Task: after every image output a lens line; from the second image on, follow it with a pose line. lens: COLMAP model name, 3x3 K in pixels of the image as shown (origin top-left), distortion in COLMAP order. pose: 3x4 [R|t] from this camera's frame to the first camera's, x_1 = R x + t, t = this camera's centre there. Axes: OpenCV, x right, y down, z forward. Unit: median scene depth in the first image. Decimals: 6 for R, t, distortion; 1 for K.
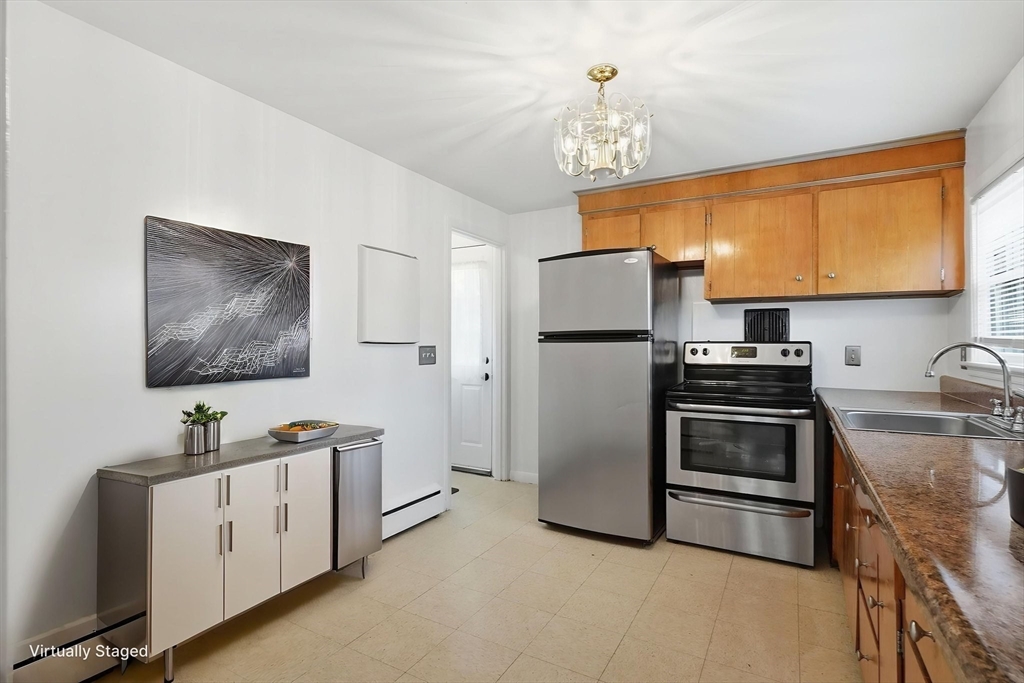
lens RADIAL K [[495.1, 0, 512.0], [0, 495.1, 341.5], [0, 0, 1]] dist [-0.001879, -0.000424]
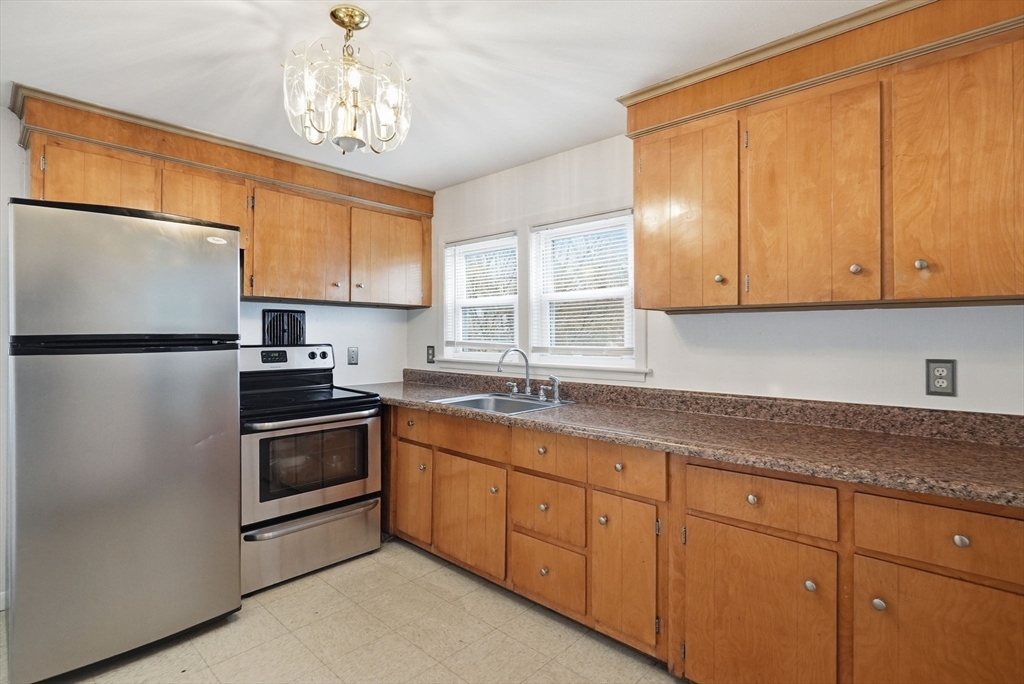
lens RADIAL K [[512.2, 0, 515.3], [0, 512.2, 332.5], [0, 0, 1]] dist [-0.001974, -0.000176]
pose [[0.234450, 0.003038, 0.972123, -0.390796], [-0.005413, 0.999984, -0.001819, -0.026870], [-0.972113, -0.004836, 0.234463, 0.385883]]
